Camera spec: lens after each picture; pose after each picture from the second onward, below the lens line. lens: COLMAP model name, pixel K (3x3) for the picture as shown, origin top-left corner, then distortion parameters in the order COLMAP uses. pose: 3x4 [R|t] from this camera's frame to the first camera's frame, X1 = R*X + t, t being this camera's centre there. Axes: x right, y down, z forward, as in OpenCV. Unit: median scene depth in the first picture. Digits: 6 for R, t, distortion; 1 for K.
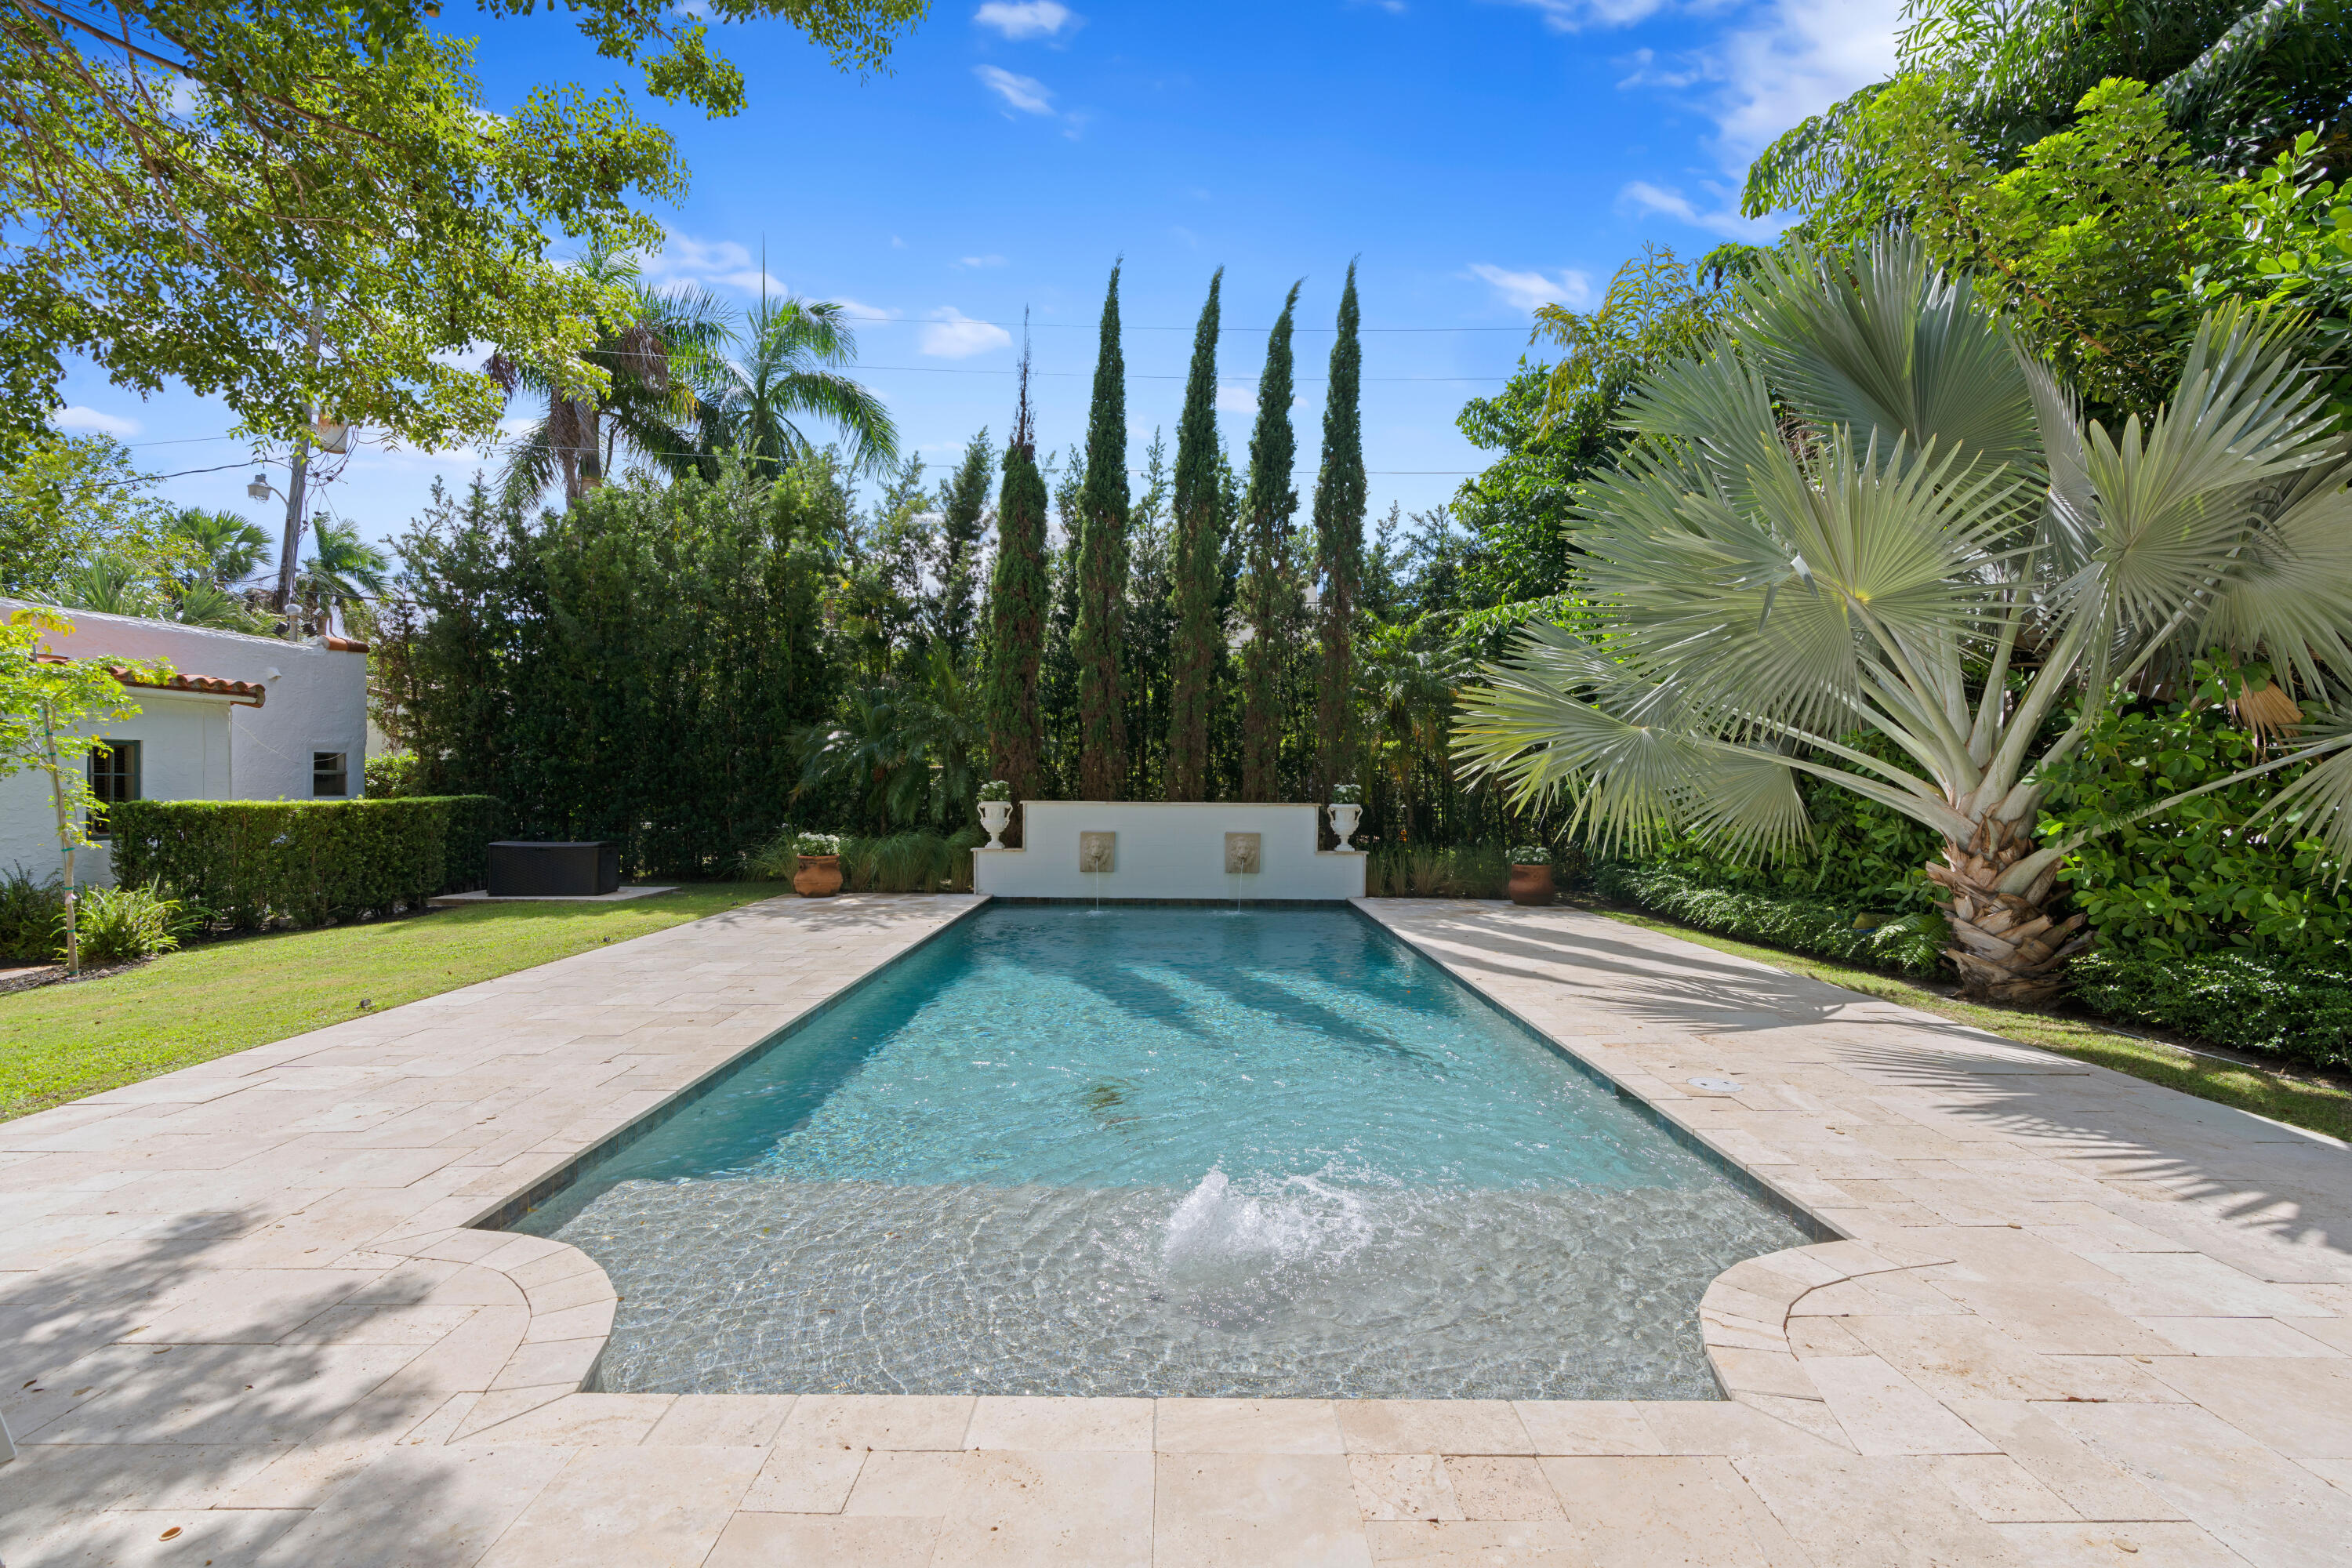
lens RADIAL K [[1048.3, 0, 1169.9], [0, 1048.3, 784.6], [0, 0, 1]] dist [-0.004631, -0.000648]
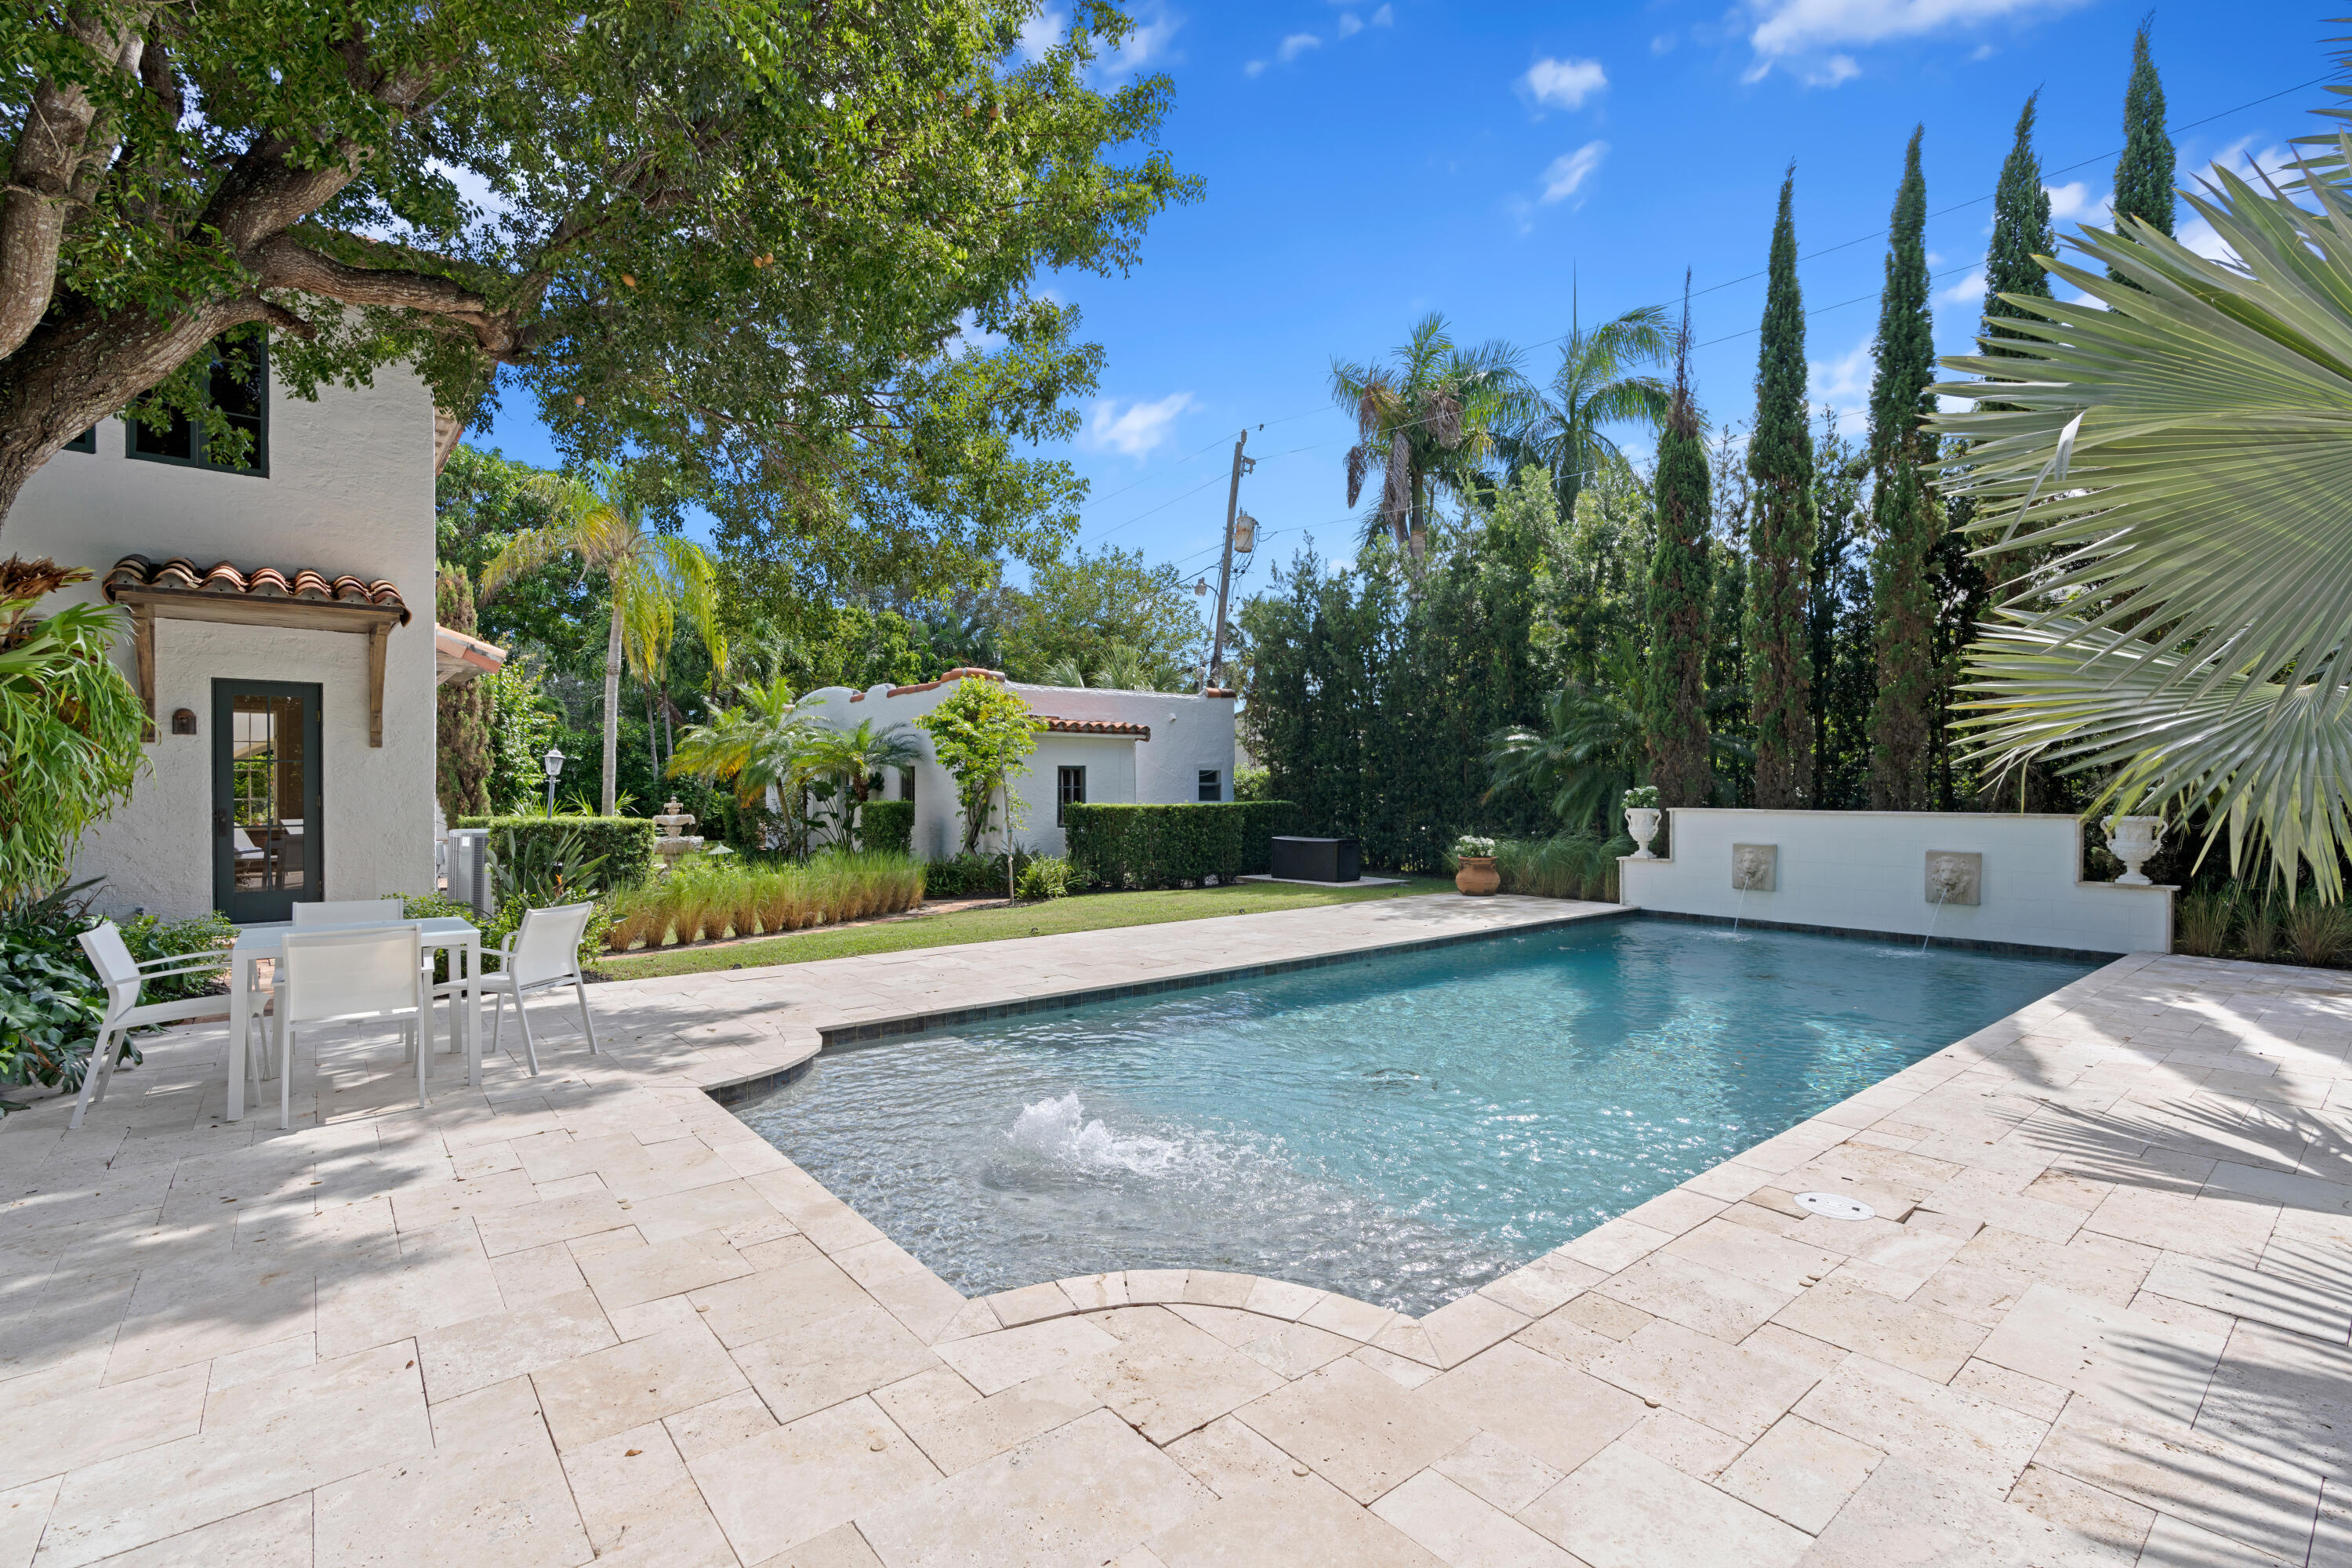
lens RADIAL K [[1048.3, 0, 1169.9], [0, 1048.3, 784.6], [0, 0, 1]] dist [-0.004631, -0.000648]
pose [[0.625906, -0.009468, -0.779841, 0.305714], [0.004656, 0.999954, -0.008404, 0.000837], [0.779884, 0.001630, 0.625922, 0.077243]]
